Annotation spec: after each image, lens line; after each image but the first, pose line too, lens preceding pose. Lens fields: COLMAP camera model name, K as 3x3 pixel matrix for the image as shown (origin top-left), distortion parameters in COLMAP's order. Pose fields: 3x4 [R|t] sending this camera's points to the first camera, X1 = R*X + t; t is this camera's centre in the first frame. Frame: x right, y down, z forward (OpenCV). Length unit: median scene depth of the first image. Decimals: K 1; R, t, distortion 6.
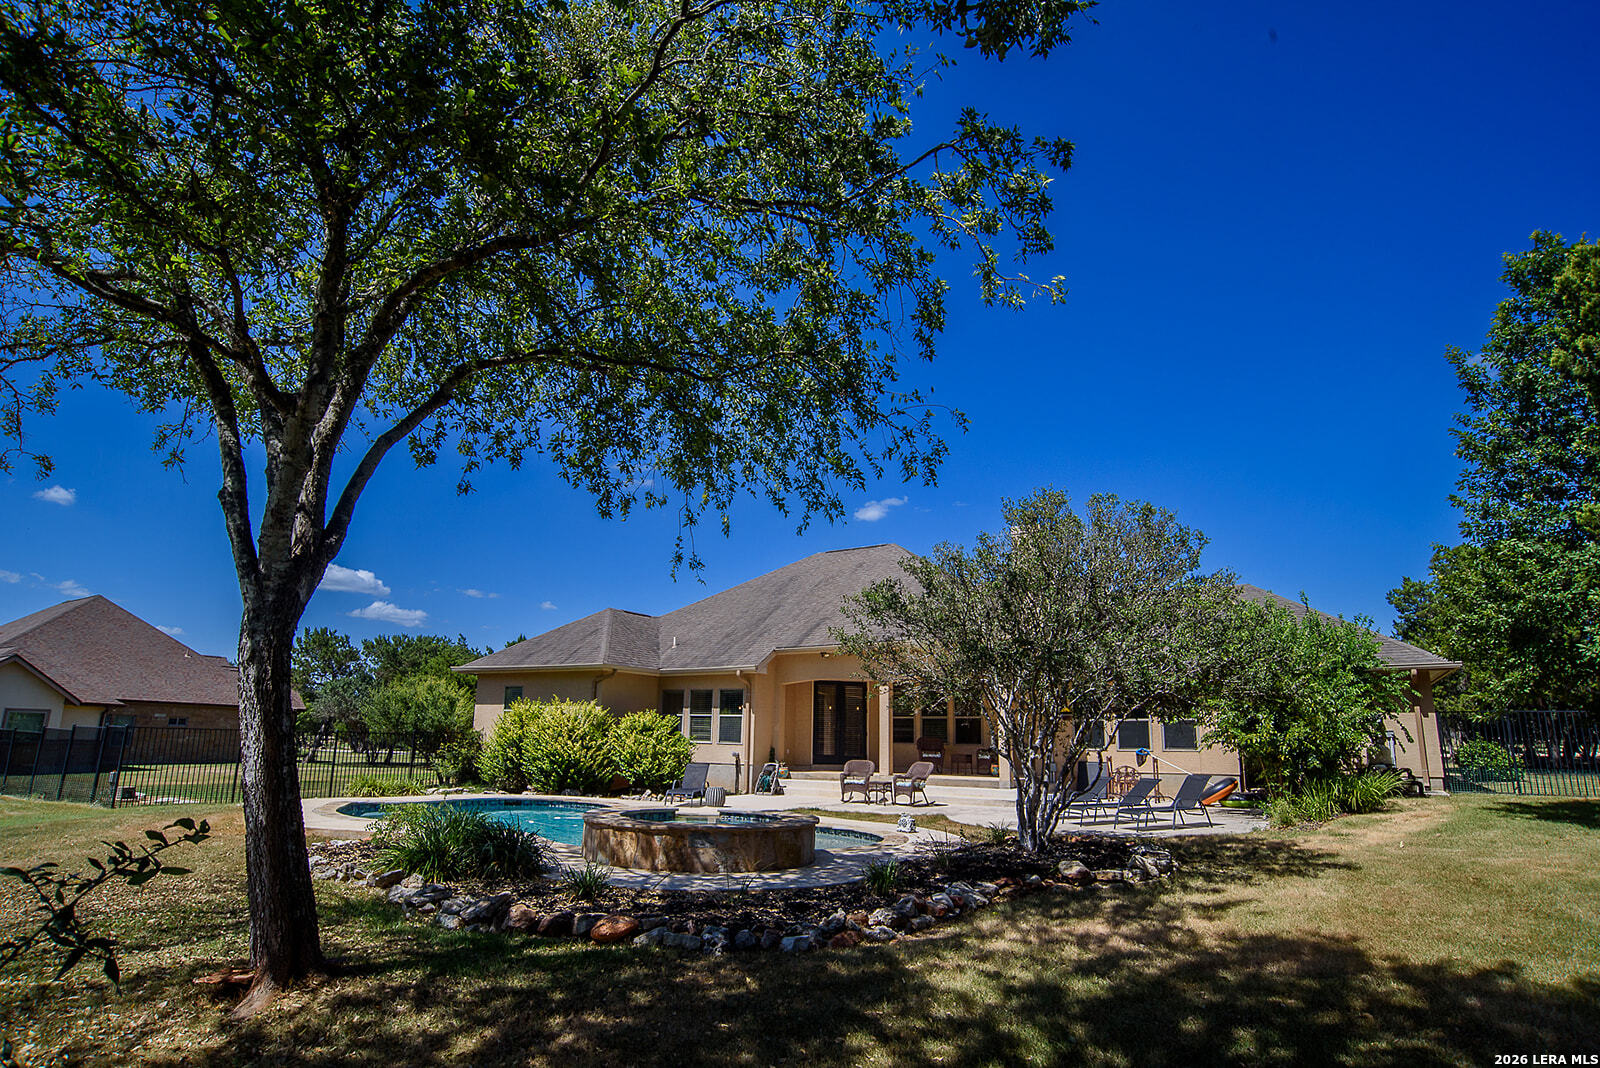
lens RADIAL K [[807.5, 0, 793.6], [0, 807.5, 545.5], [0, 0, 1]] dist [-0.101563, 0.047433]
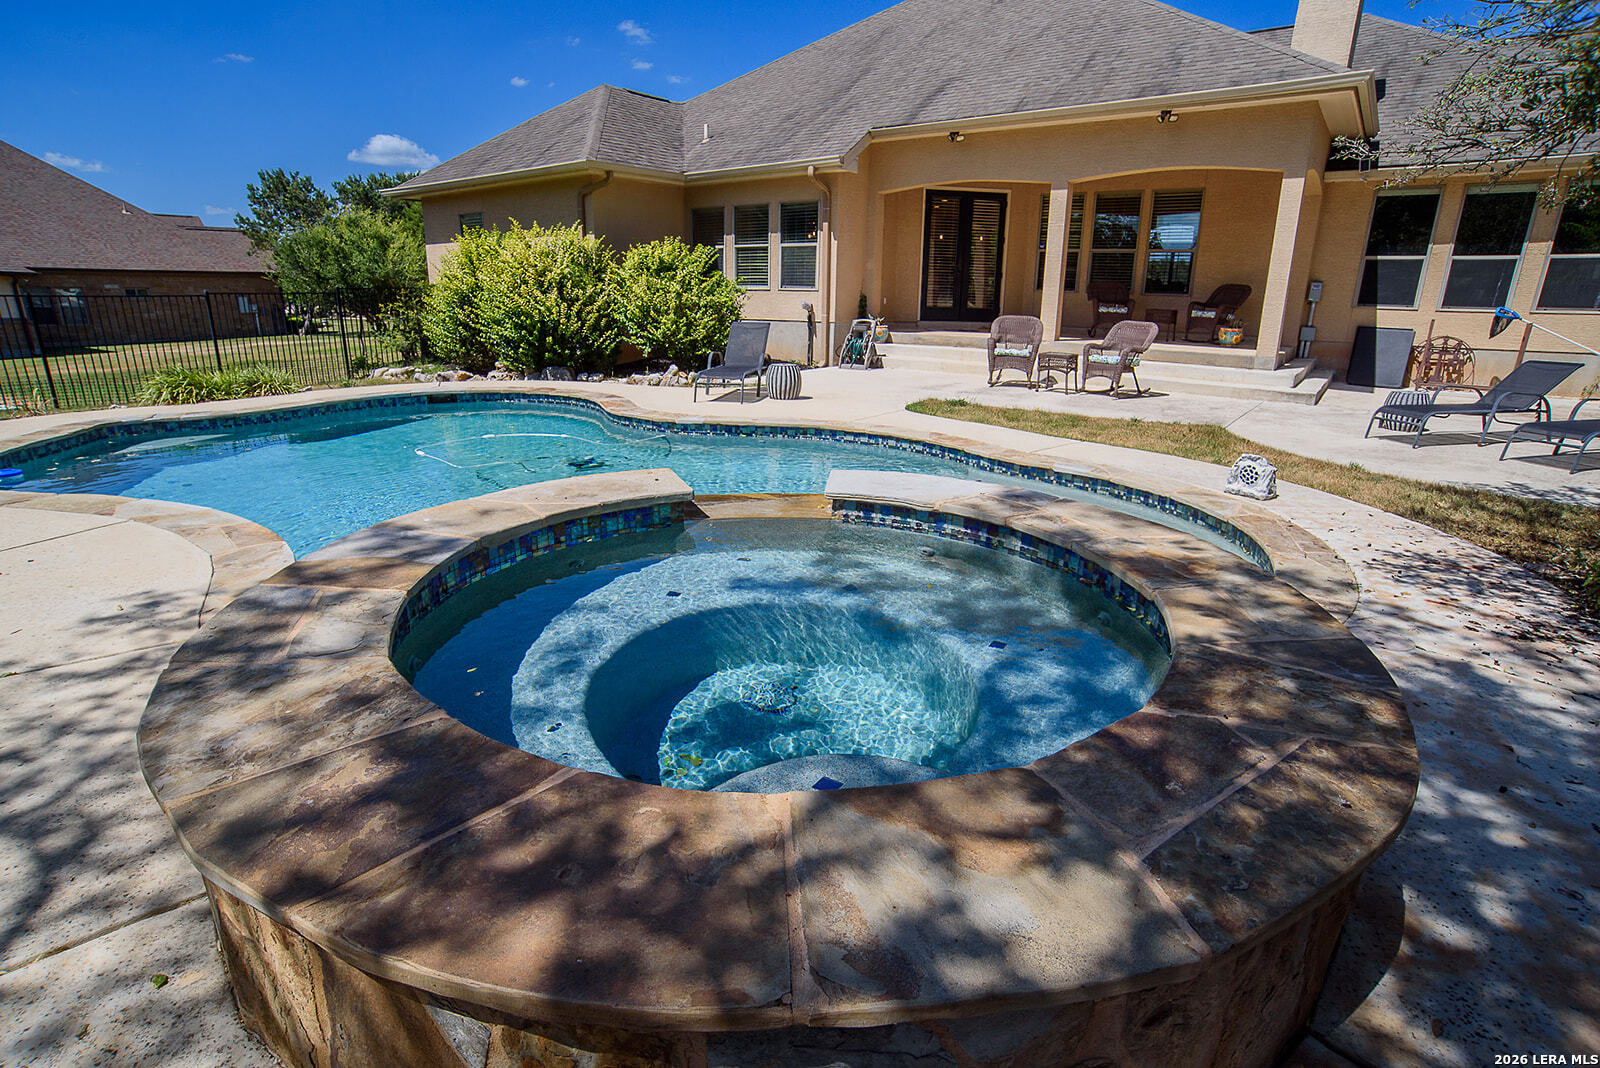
lens RADIAL K [[807.5, 0, 793.6], [0, 807.5, 545.5], [0, 0, 1]] dist [-0.101563, 0.047433]
pose [[0.997965, 0.011170, -0.062775, -0.041694], [0.022927, 0.855819, 0.516768, 0.093390], [0.059496, -0.517155, 0.853821, 0.354130]]
